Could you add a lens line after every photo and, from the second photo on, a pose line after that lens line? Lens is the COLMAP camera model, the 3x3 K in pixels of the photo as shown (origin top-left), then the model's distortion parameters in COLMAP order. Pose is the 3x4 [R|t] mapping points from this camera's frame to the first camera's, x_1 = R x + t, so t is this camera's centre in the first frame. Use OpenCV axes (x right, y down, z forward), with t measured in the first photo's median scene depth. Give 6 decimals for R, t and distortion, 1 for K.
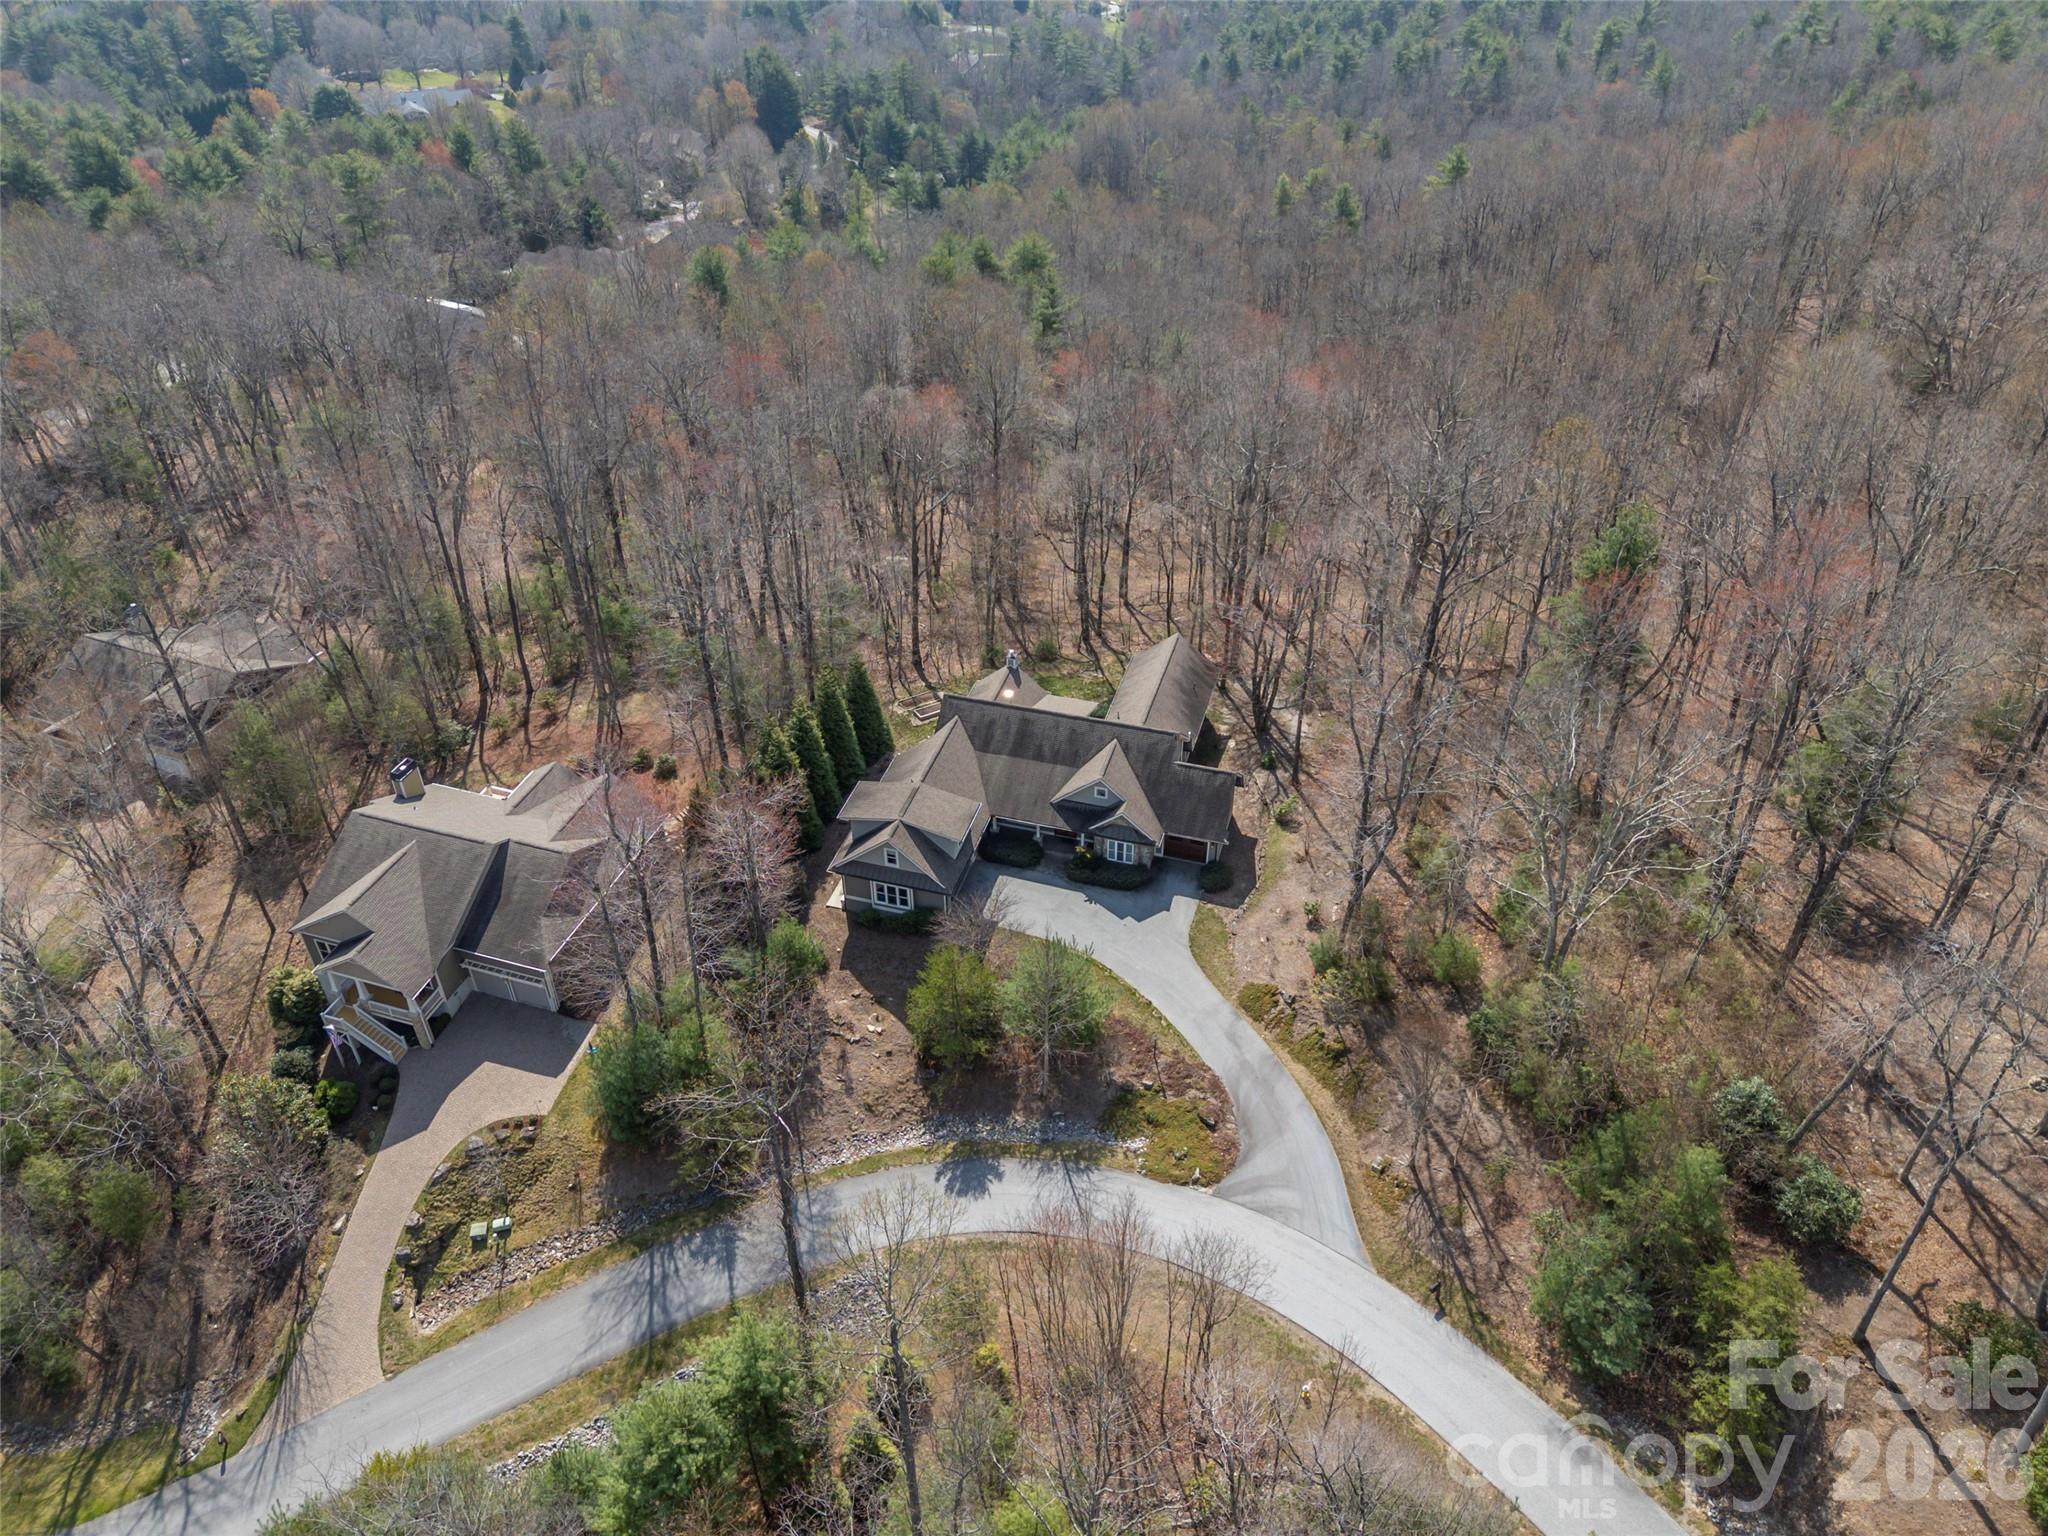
lens RADIAL K [[1487.7, 0, 1021.9], [0, 1487.7, 763.1], [0, 0, 1]] dist [0.078205, -0.082415]
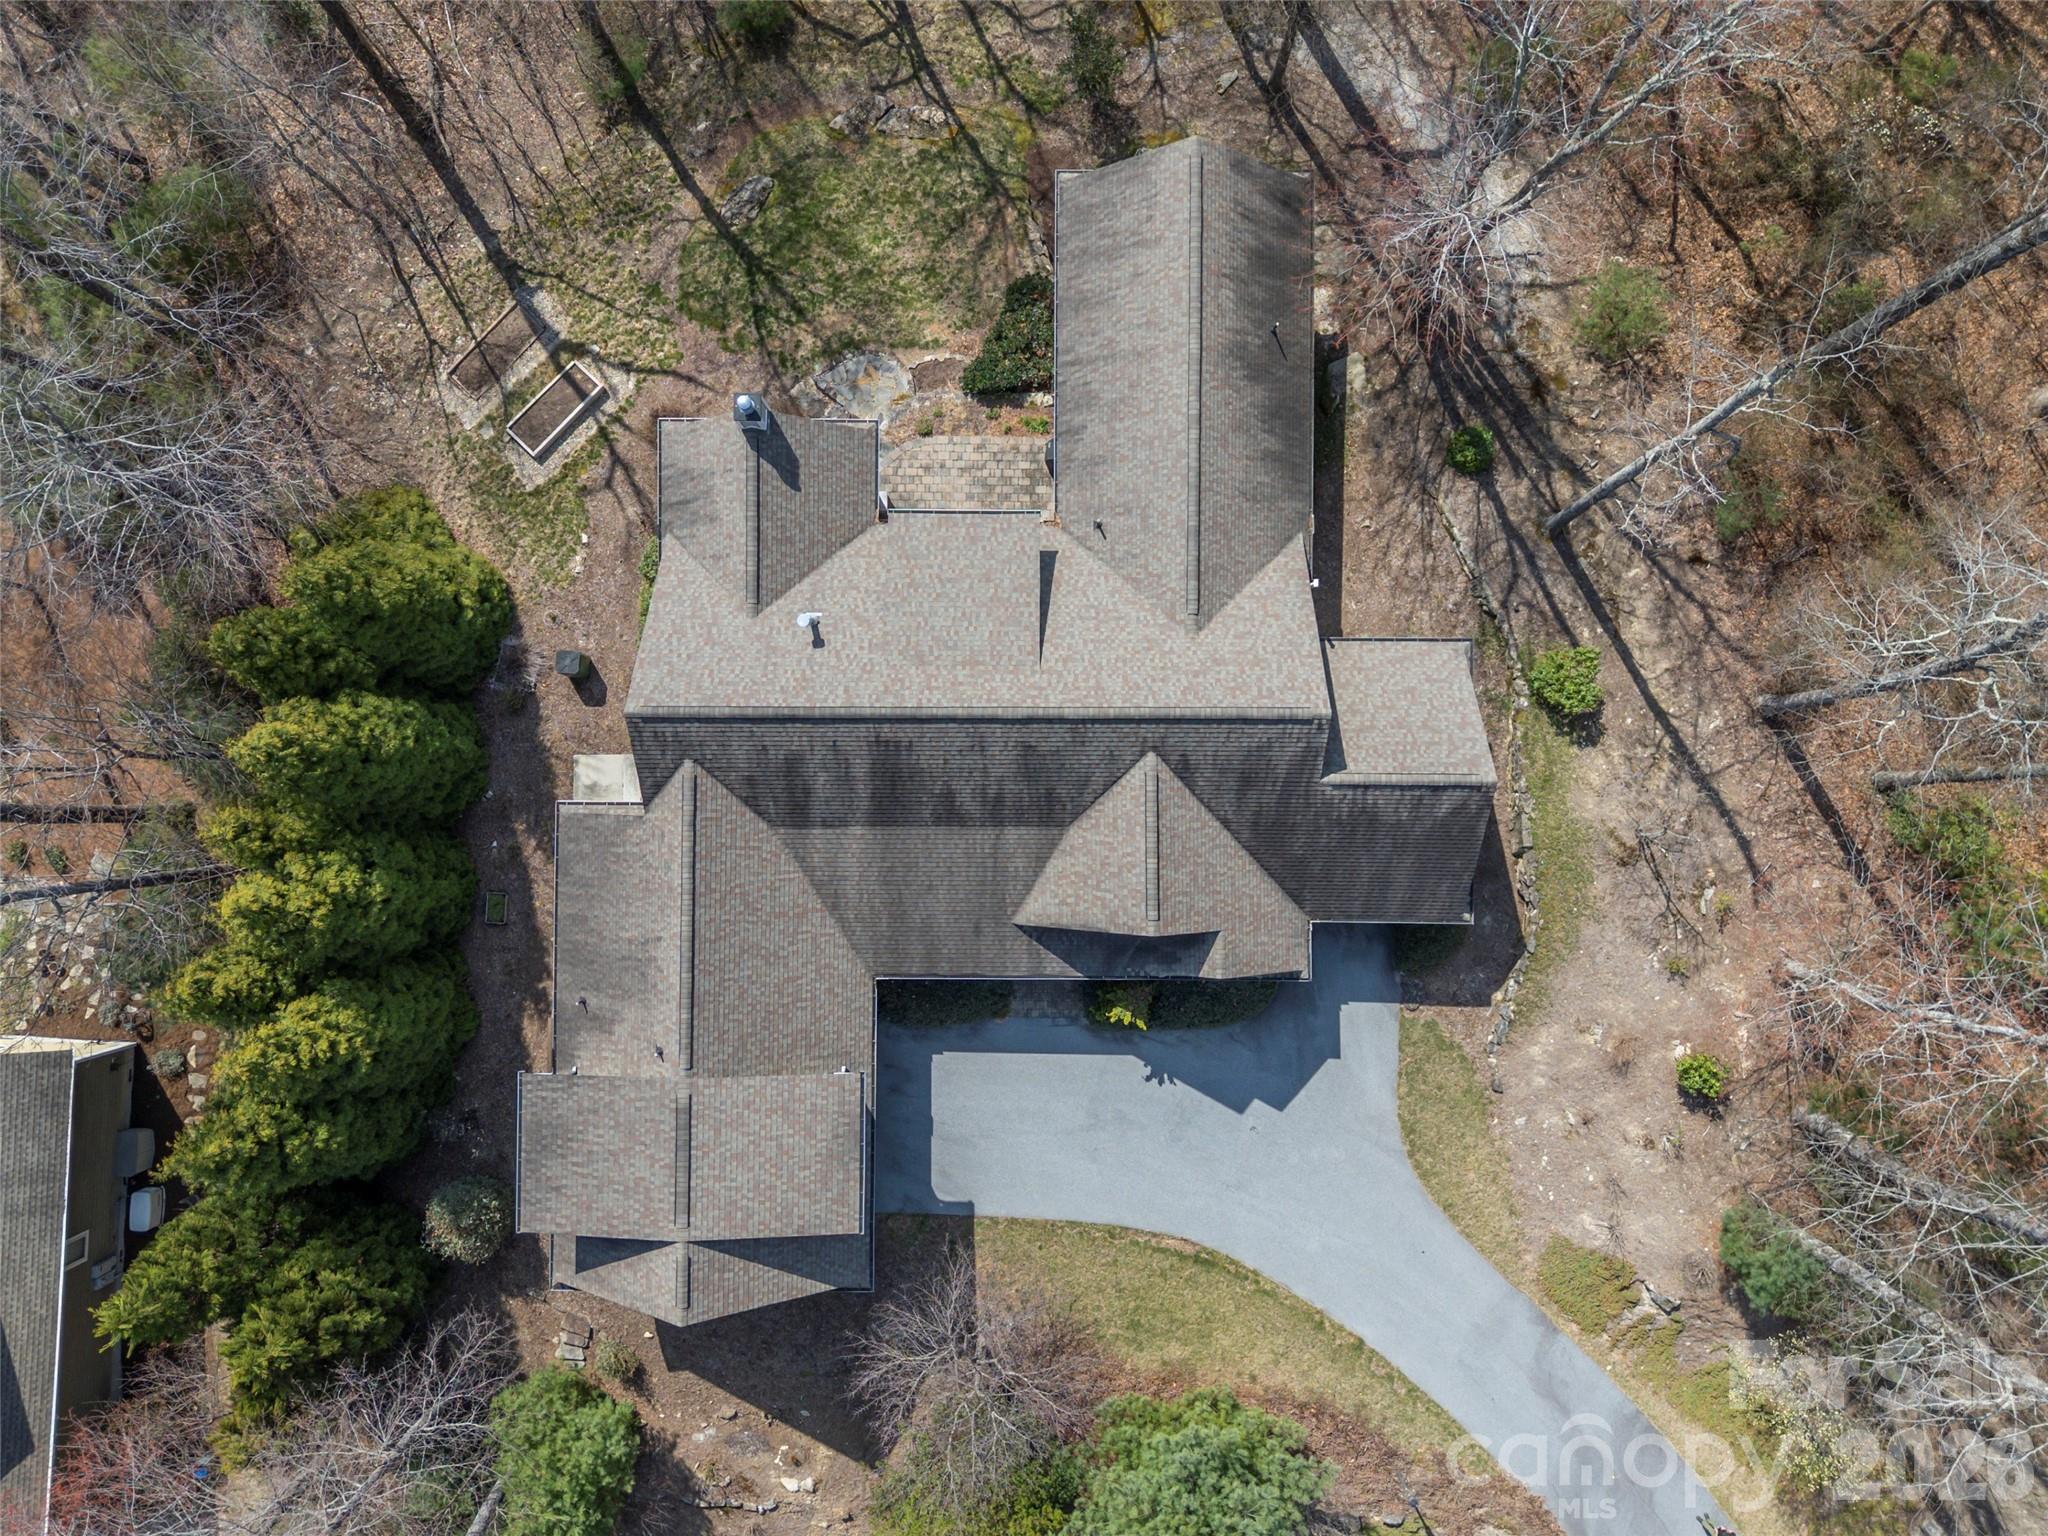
lens RADIAL K [[1487.7, 0, 1021.9], [0, 1487.7, 763.1], [0, 0, 1]] dist [0.078205, -0.082415]
pose [[0.959531, -0.281602, 0.000874, 0.033484], [0.179450, 0.613843, 0.768761, -0.309301], [-0.217021, -0.737494, 0.639535, 0.809033]]
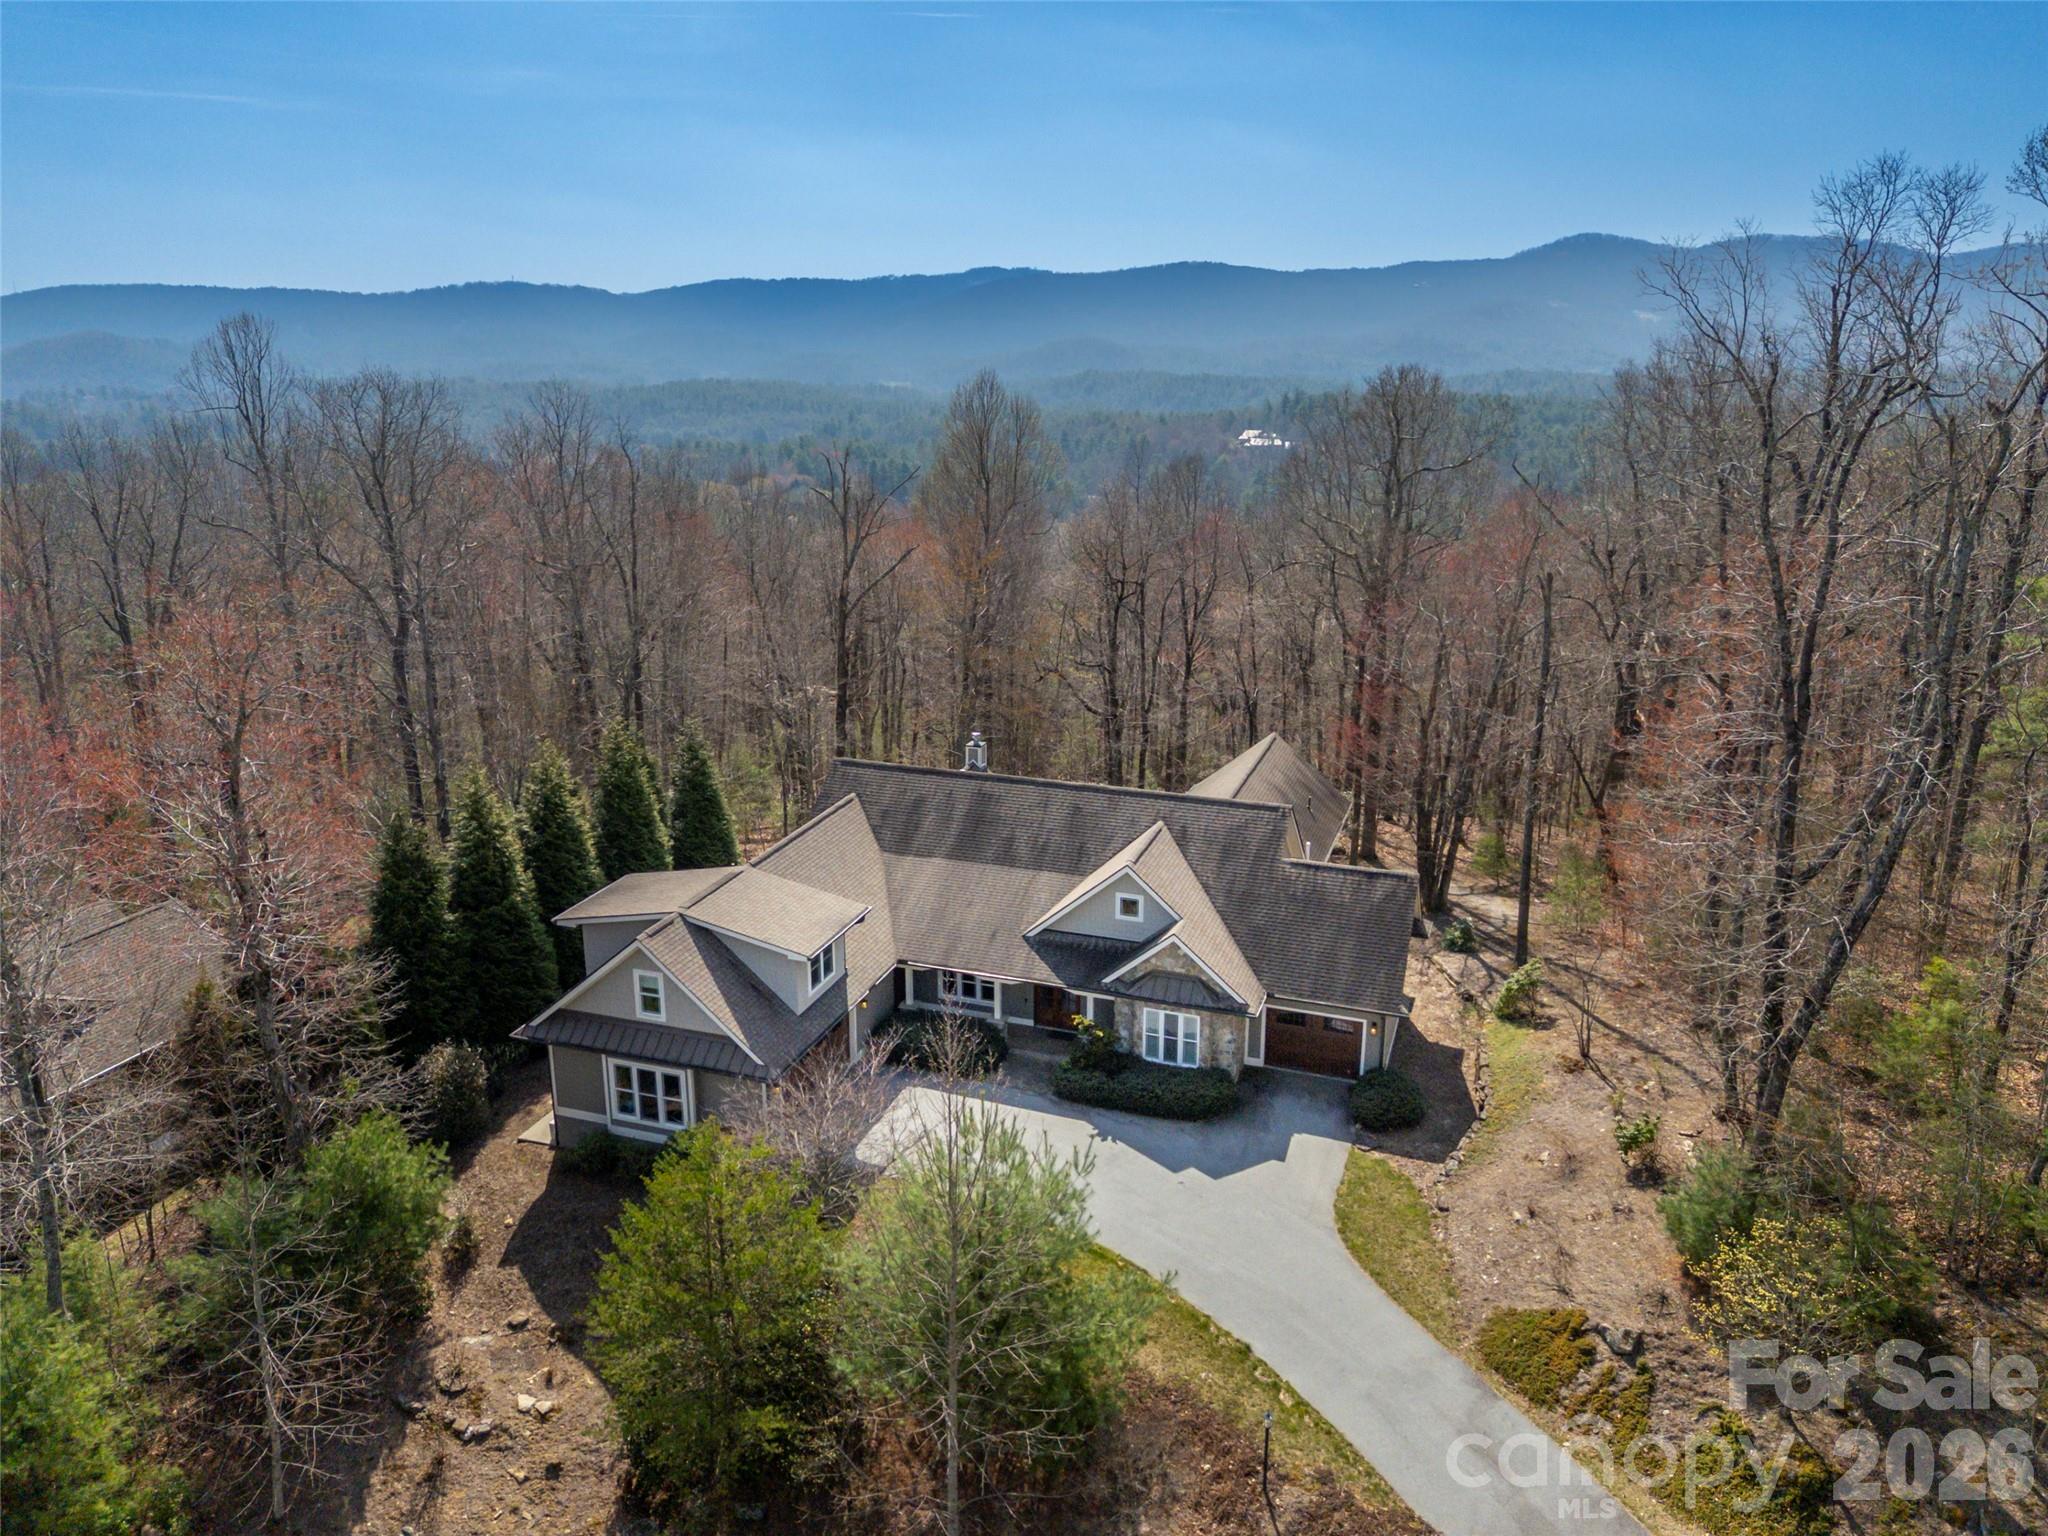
lens RADIAL K [[1487.7, 0, 1021.9], [0, 1487.7, 763.1], [0, 0, 1]] dist [0.078205, -0.082415]
pose [[0.998719, 0.017435, -0.047509, 0.041819], [-0.033695, 0.929532, -0.367200, 0.155887], [0.037759, 0.368330, 0.928928, 0.553814]]
